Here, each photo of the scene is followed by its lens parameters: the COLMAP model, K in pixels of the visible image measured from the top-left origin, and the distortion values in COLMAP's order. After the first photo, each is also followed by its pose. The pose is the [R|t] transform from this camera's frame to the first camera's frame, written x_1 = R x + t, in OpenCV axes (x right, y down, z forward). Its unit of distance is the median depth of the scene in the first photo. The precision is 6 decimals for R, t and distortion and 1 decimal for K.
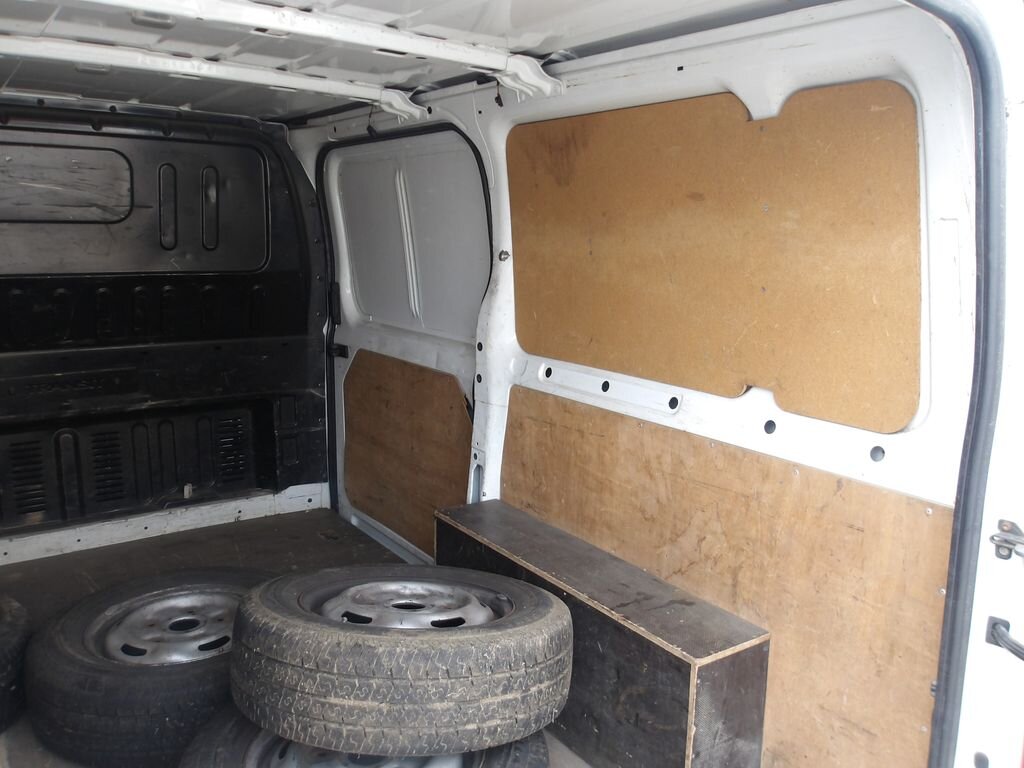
lens RADIAL K [[858.2, 0, 509.4], [0, 858.2, 375.3], [0, 0, 1]] dist [0.014292, 0.003607]
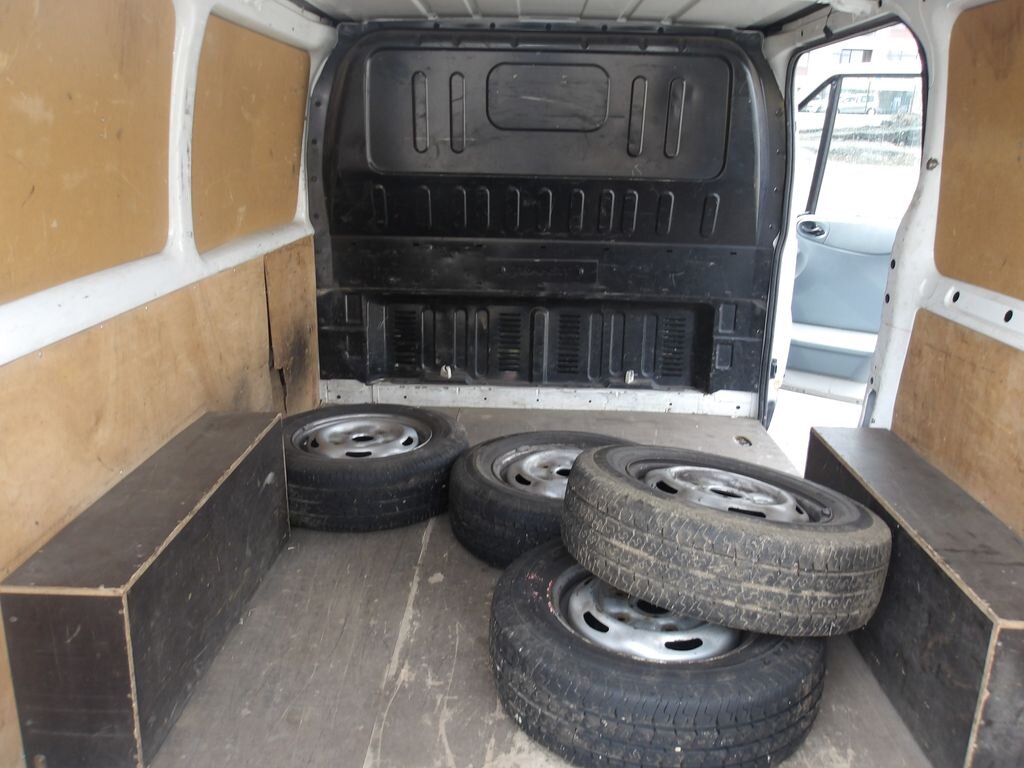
lens RADIAL K [[858.2, 0, 509.4], [0, 858.2, 375.3], [0, 0, 1]] dist [0.014292, 0.003607]
pose [[0.810932, 0.162997, -0.561979, 0.227700], [-0.115256, 0.986098, 0.119695, 0.028678], [0.573676, -0.032293, 0.818445, -0.010310]]
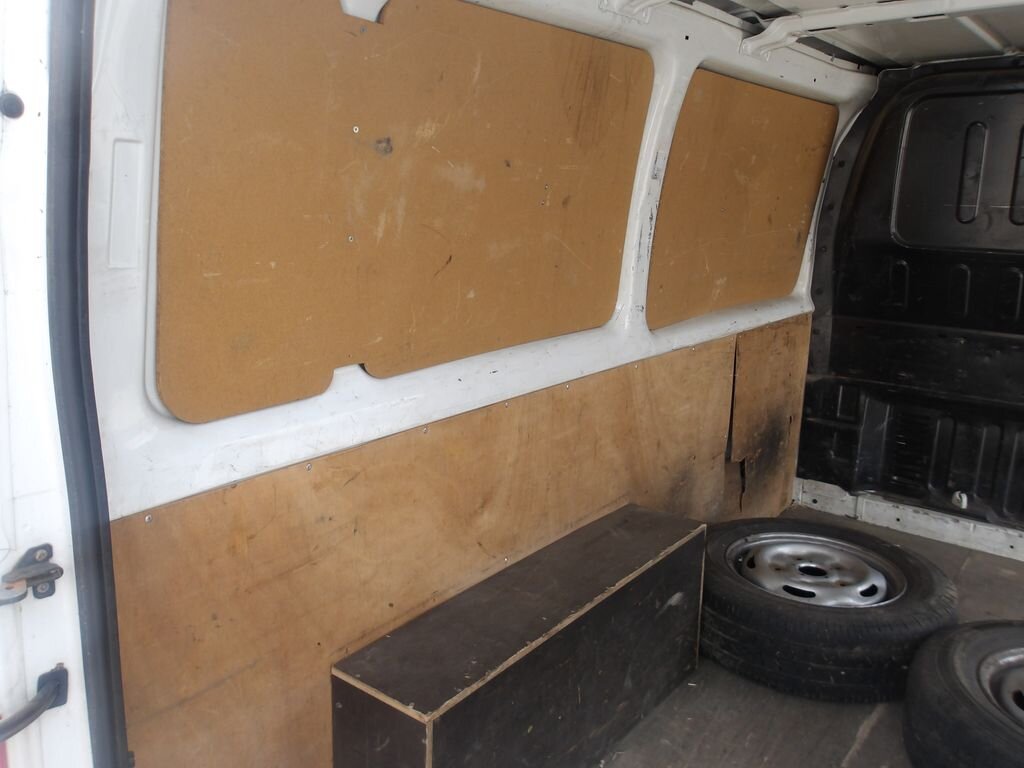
lens RADIAL K [[858.2, 0, 509.4], [0, 858.2, 375.3], [0, 0, 1]] dist [0.014292, 0.003607]
pose [[0.311657, 0.211744, -0.926301, 0.132100], [-0.193171, 0.968616, 0.156424, -0.027815], [0.930352, 0.130184, 0.342779, 0.210826]]
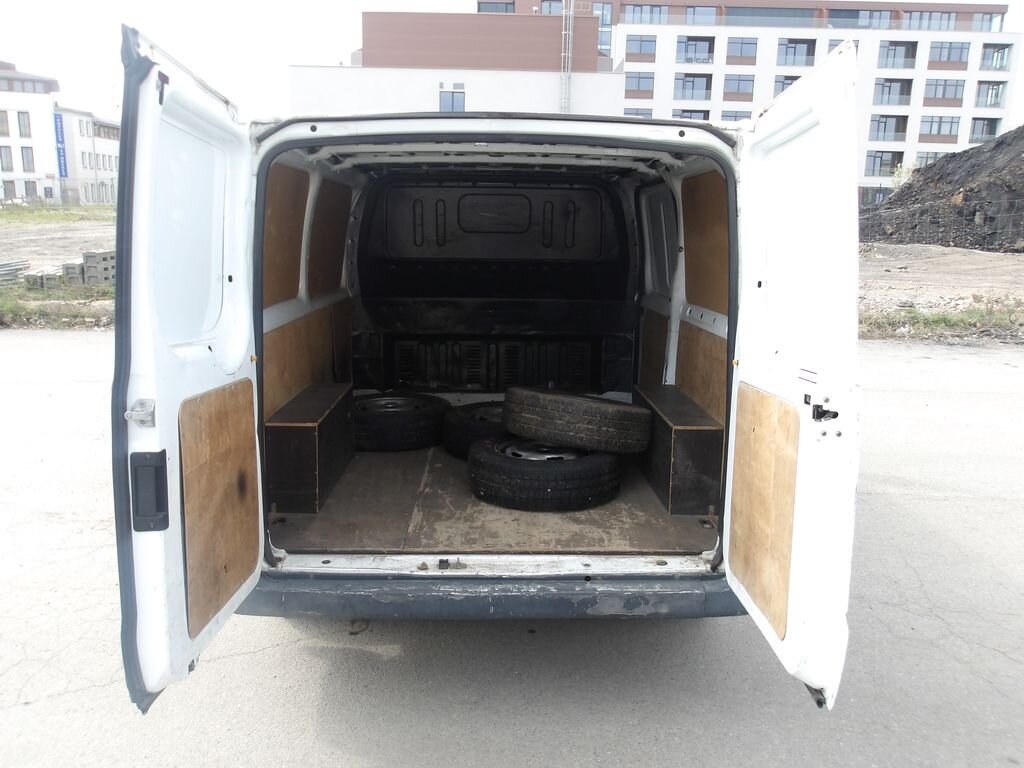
lens RADIAL K [[858.2, 0, 509.4], [0, 858.2, 375.3], [0, 0, 1]] dist [0.014292, 0.003607]
pose [[0.837500, 0.087598, -0.539370, 0.890727], [-0.097377, 0.995193, 0.010427, 0.186441], [0.537690, 0.043789, 0.842004, -0.933806]]
